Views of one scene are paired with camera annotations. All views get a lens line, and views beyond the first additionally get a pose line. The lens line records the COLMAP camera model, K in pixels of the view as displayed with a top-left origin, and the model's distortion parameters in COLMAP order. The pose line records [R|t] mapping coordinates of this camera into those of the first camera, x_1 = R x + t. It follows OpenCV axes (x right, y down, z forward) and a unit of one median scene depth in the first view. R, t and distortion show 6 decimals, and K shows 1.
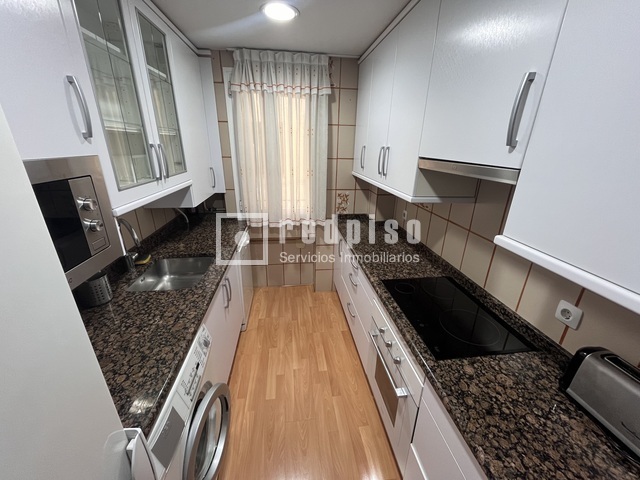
lens RADIAL K [[260.1, 0, 320.2], [0, 260.1, 238.6], [0, 0, 1]] dist [0.000913, 0.000053]
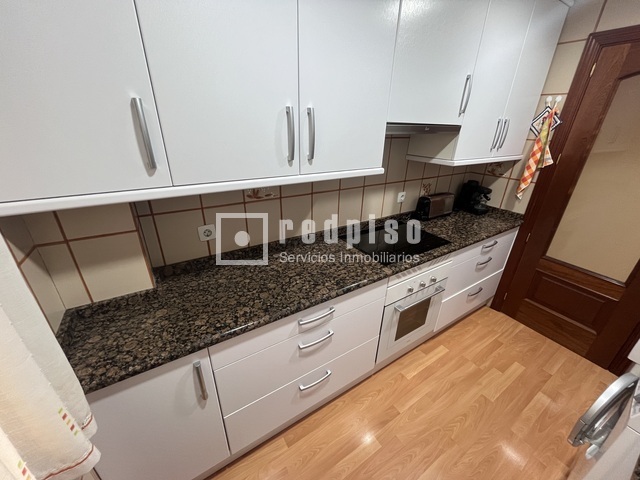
lens RADIAL K [[260.1, 0, 320.6], [0, 260.1, 238.1], [0, 0, 1]] dist [0.000913, 0.000053]
pose [[-0.427798, -0.398968, 0.811057, -0.292802], [0.286885, 0.790982, 0.540412, -0.379056], [-0.857138, 0.463867, -0.223923, 1.093650]]
